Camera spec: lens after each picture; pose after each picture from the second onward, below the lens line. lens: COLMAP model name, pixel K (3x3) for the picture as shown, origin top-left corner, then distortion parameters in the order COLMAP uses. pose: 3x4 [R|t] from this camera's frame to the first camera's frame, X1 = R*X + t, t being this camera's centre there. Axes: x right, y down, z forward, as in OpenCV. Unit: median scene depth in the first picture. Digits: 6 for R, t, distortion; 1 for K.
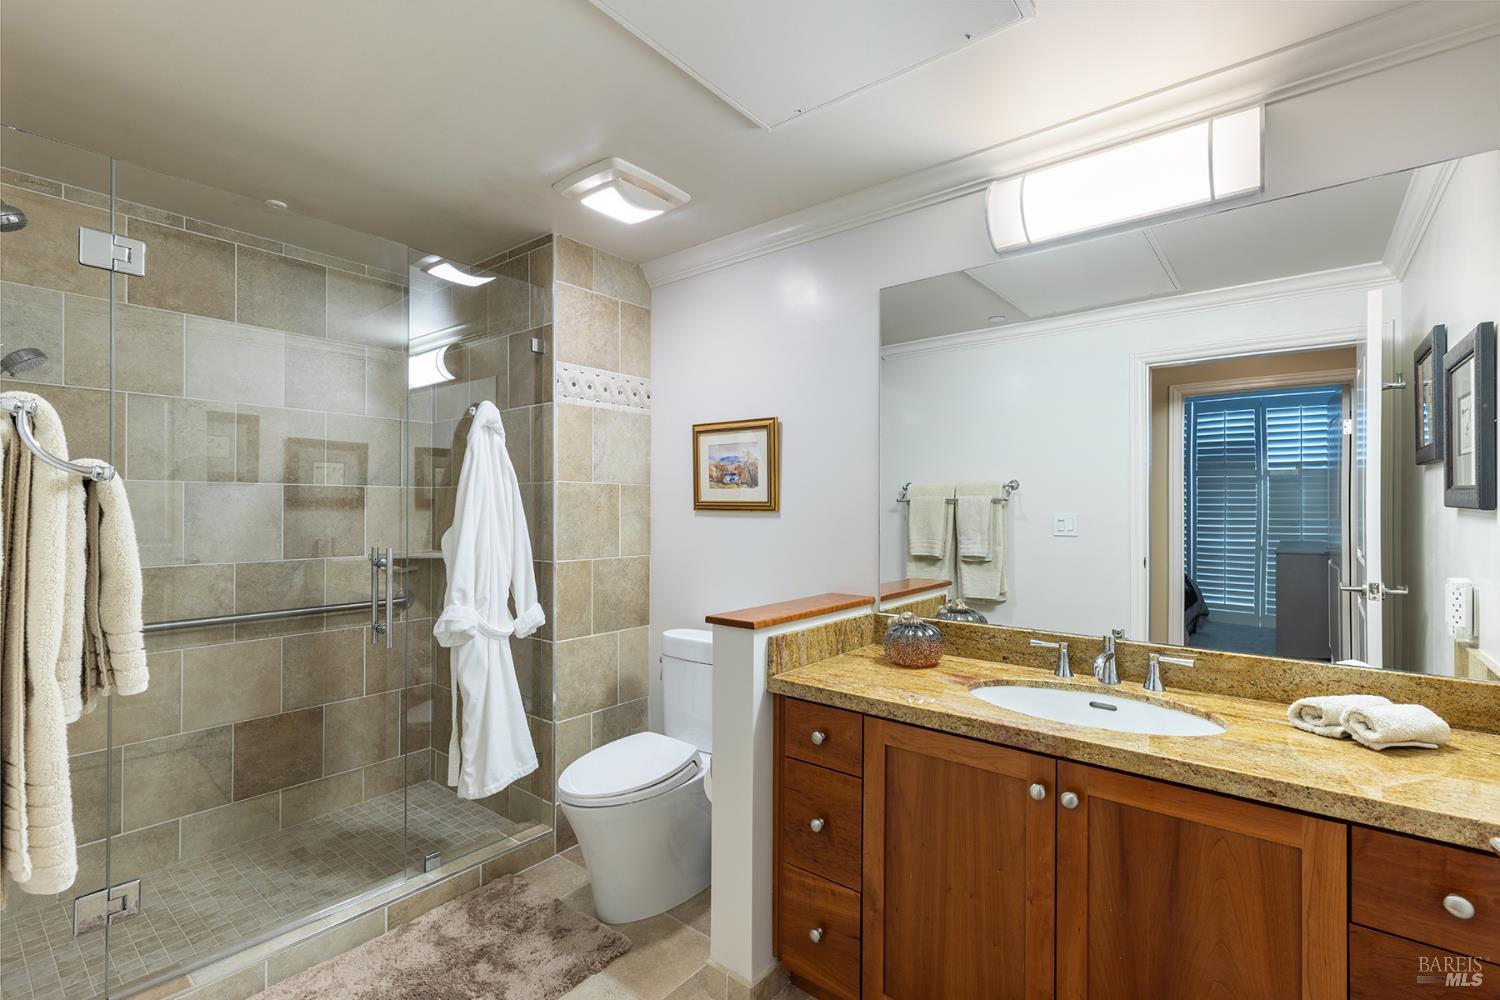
lens RADIAL K [[668.0, 0, 757.4], [0, 668.0, 506.8], [0, 0, 1]] dist [0.005255, -0.000819]
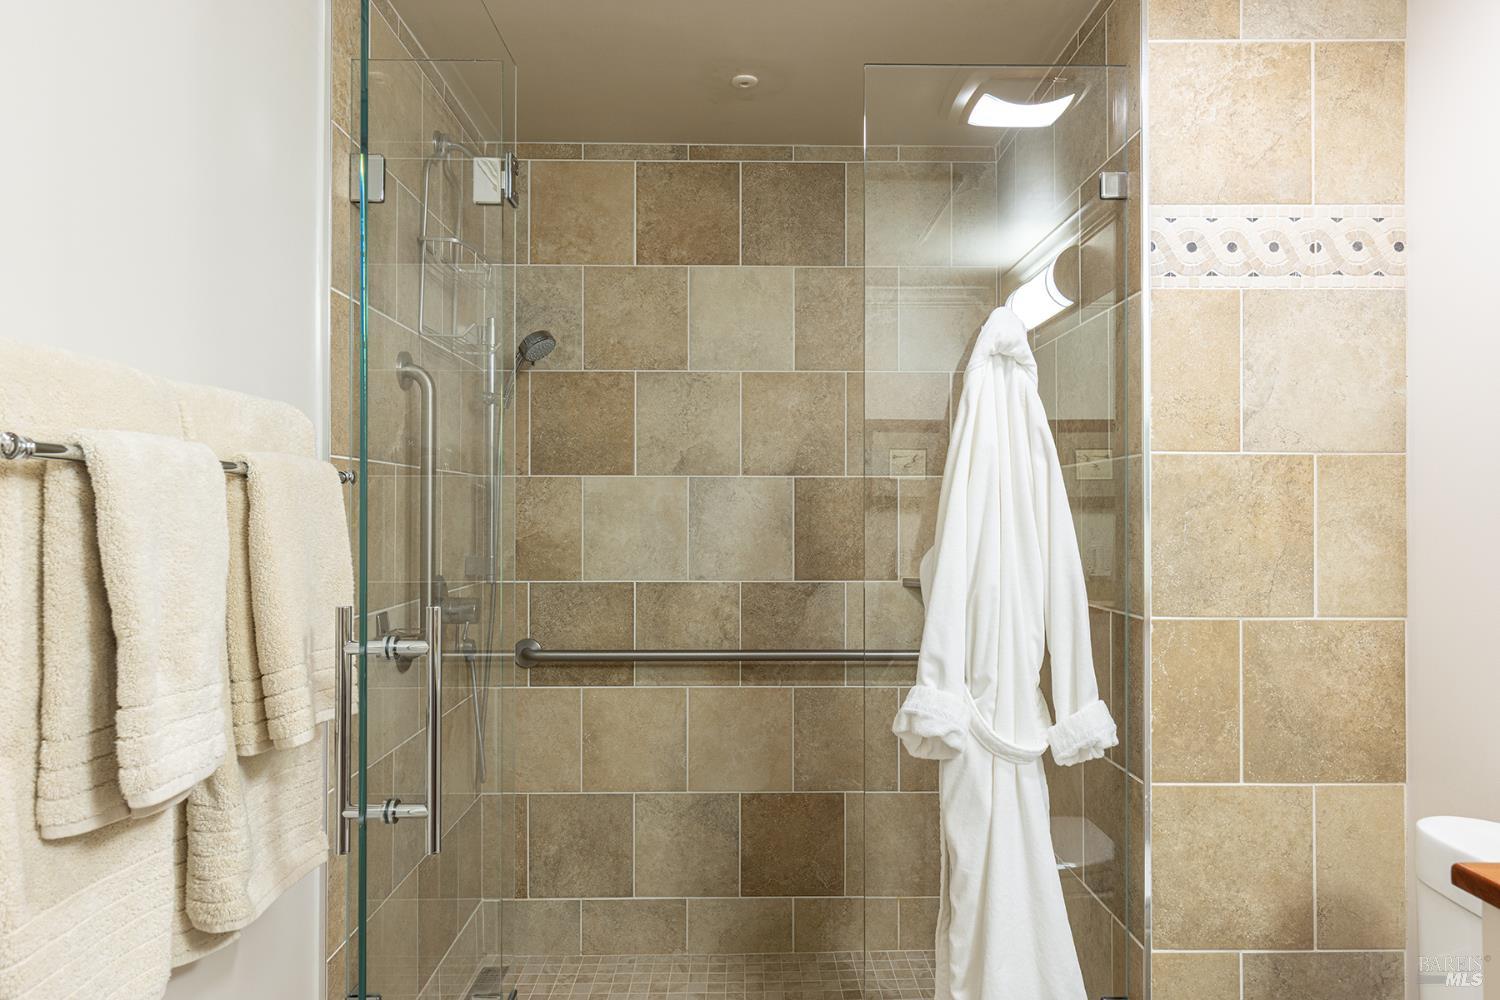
lens RADIAL K [[911.2, 0, 751.1], [0, 911.2, 505.4], [0, 0, 1]] dist [0.001882, 0.000053]
pose [[0.632002, -0.005656, -0.774946, 0.028971], [0.001622, 0.999981, -0.005976, 0.003433], [0.774965, 0.002519, 0.632000, 0.351568]]
